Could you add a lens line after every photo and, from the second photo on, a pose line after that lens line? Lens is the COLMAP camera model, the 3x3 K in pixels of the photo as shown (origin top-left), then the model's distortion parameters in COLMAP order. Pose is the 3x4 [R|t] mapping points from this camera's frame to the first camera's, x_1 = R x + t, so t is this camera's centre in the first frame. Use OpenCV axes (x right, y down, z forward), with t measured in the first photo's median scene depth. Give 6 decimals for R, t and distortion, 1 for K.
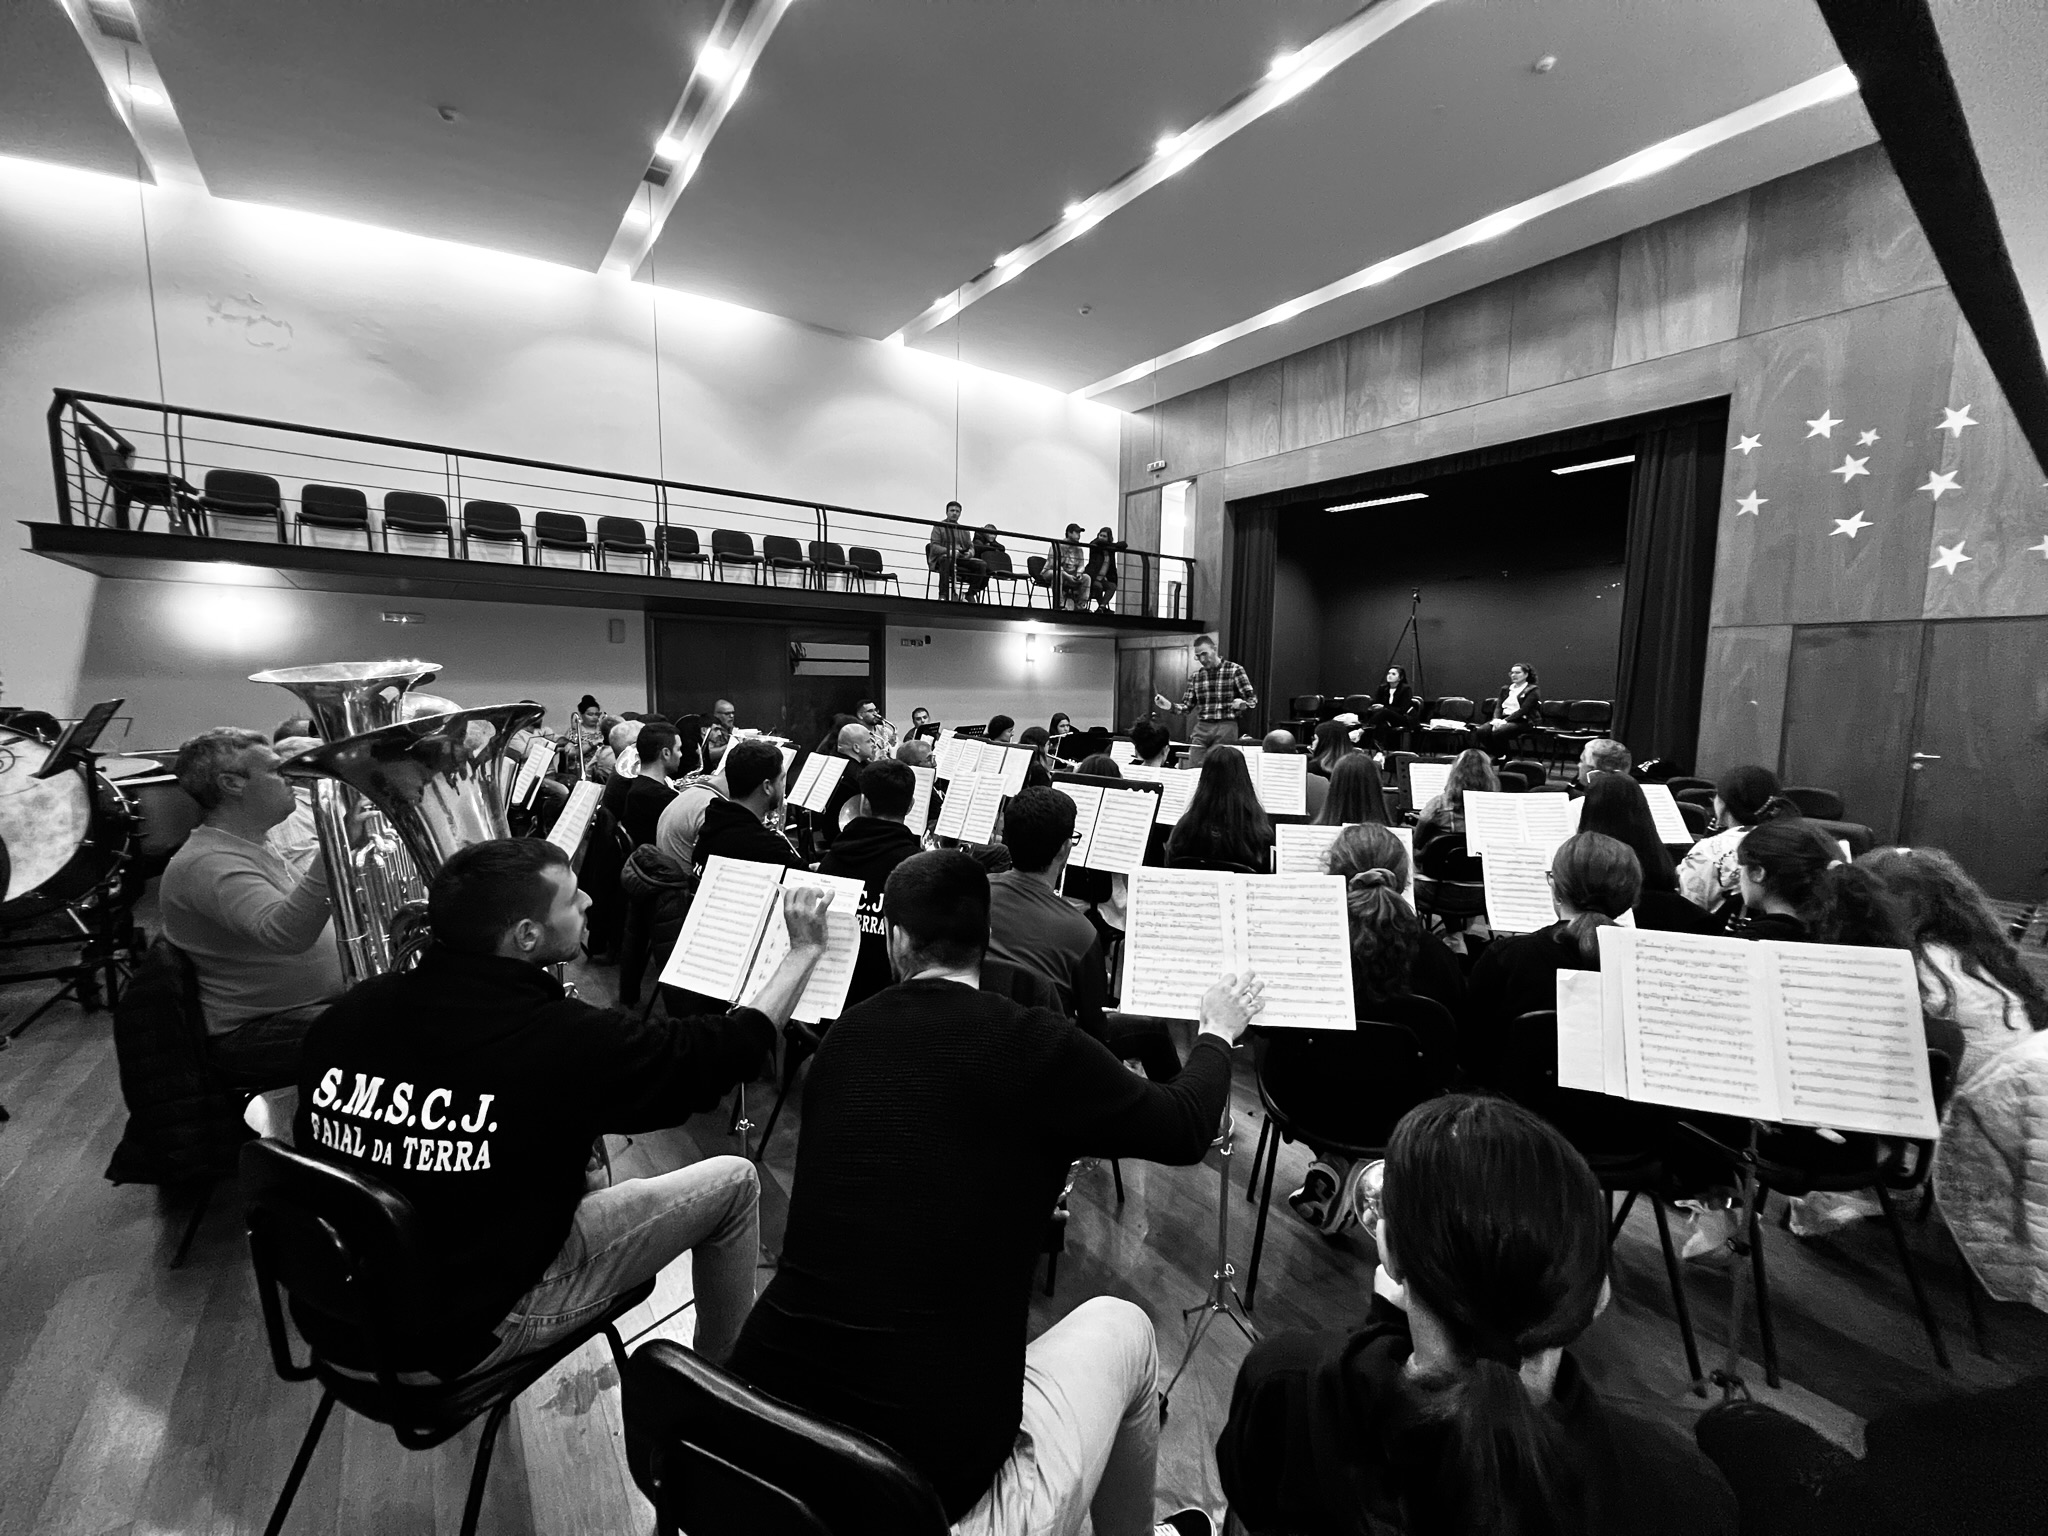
lens RADIAL K [[794.9, 0, 1024.9], [0, 794.9, 773.0], [0, 0, 1]] dist [-0.000808, 0.000555]
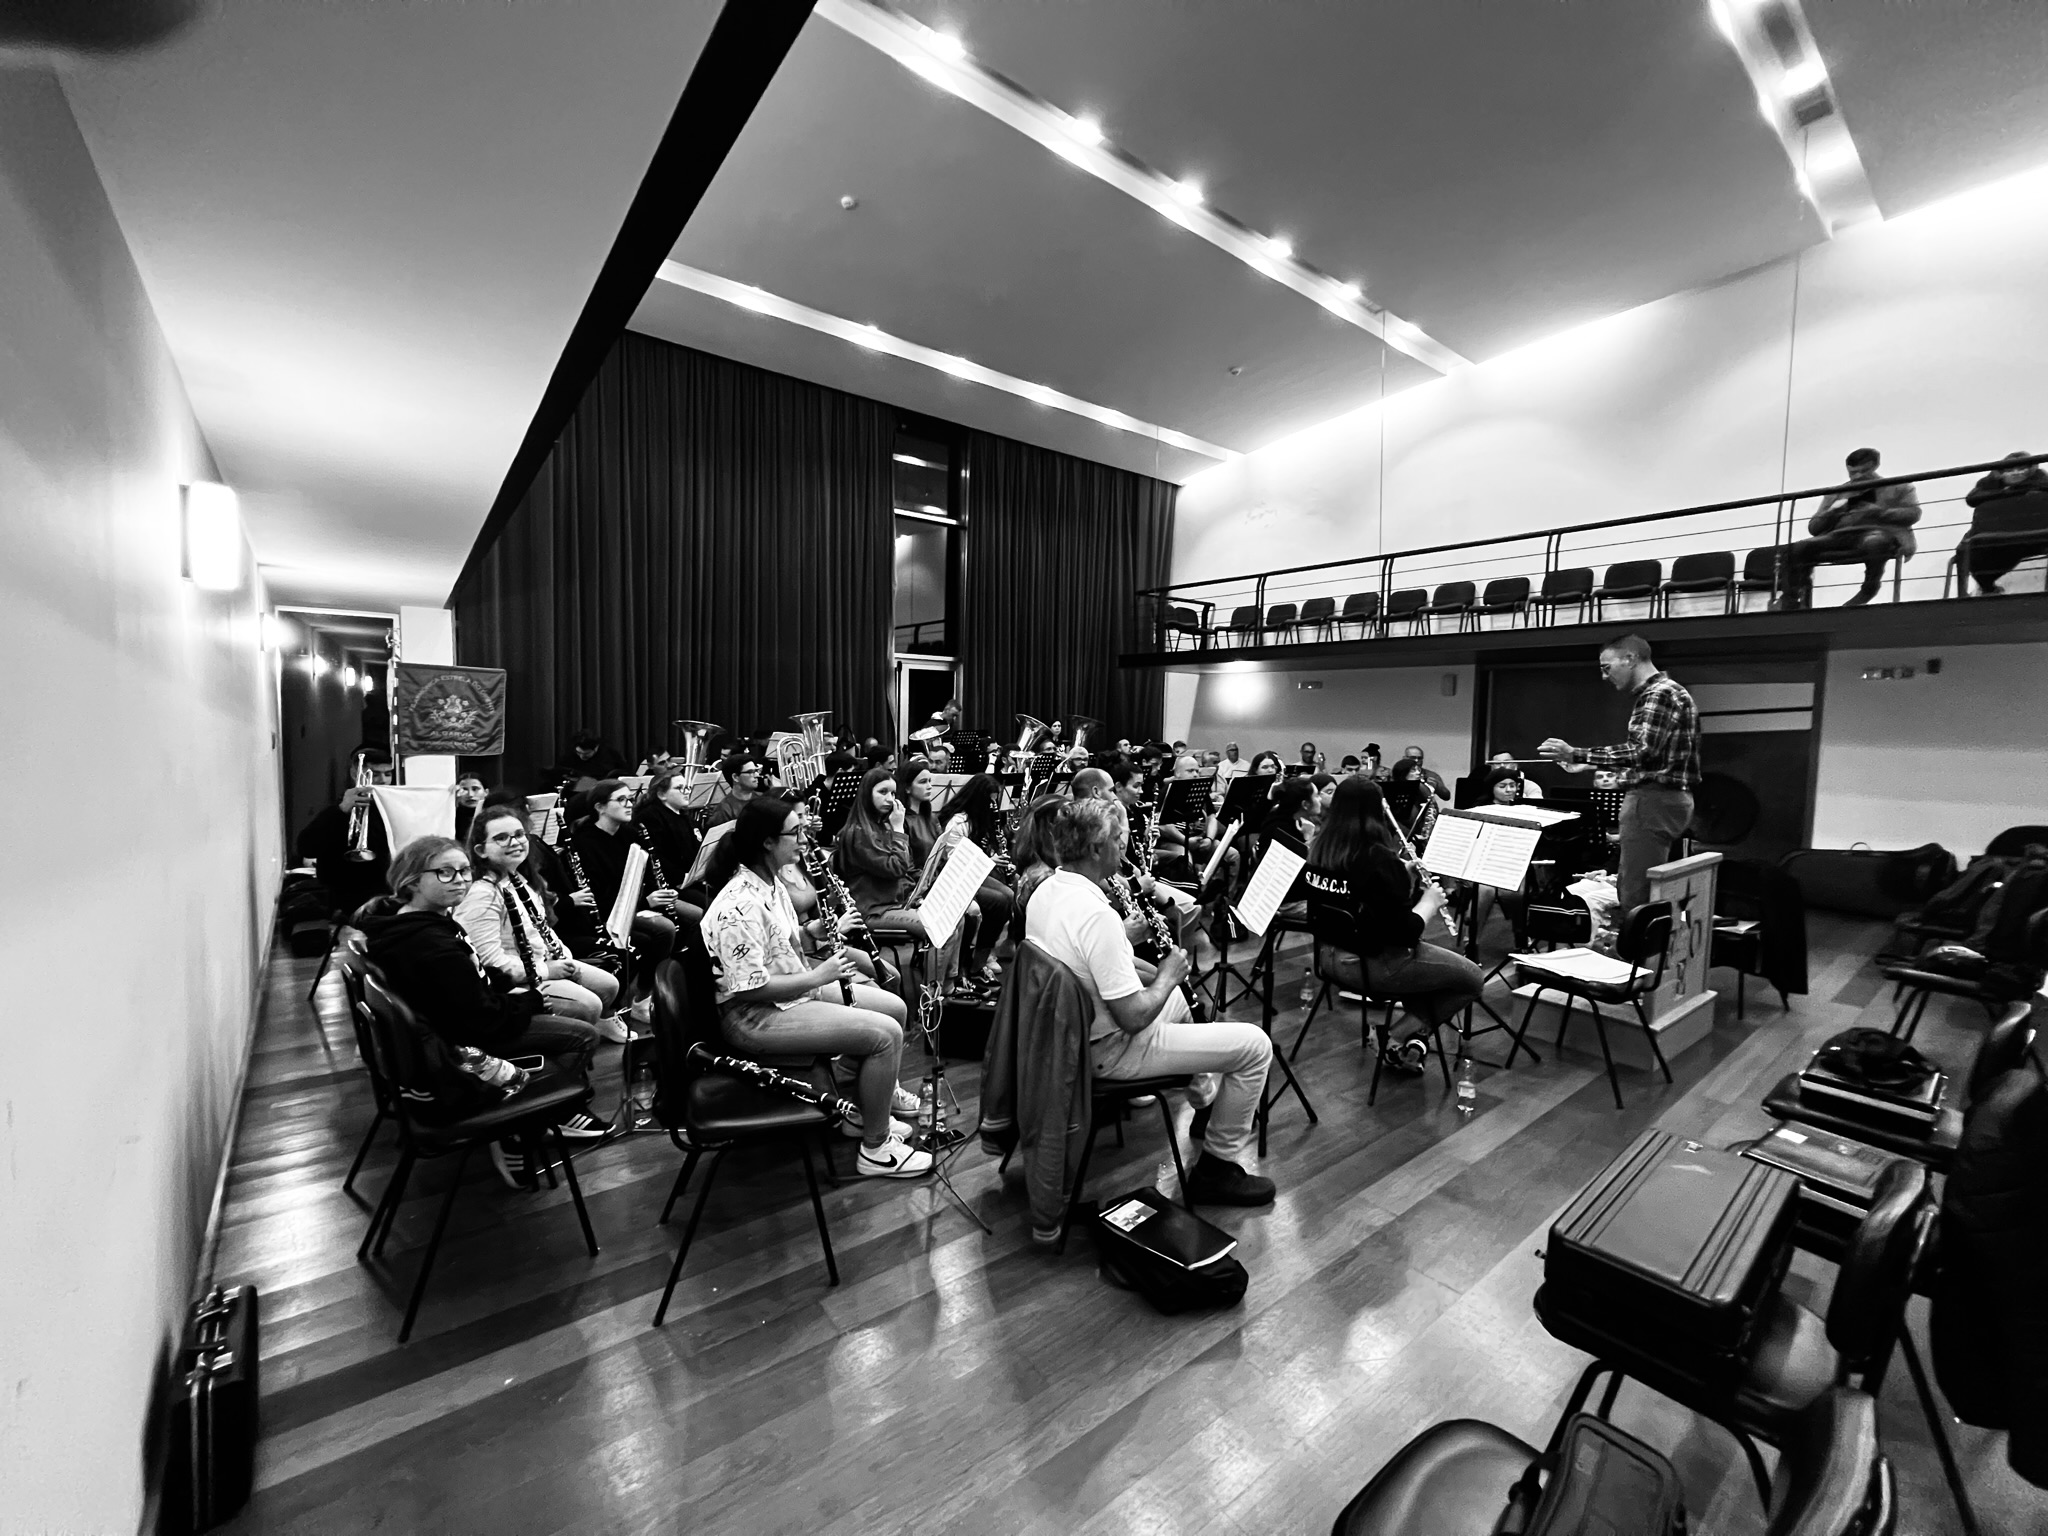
lens RADIAL K [[794.9, 0, 1023.1], [0, 794.9, 769.9], [0, 0, 1]] dist [-0.000808, 0.000555]
pose [[0.065212, 0.046076, -0.996807, 0.538266], [-0.130555, 0.990741, 0.037254, -0.028804], [0.989294, 0.127709, 0.070624, 0.359017]]
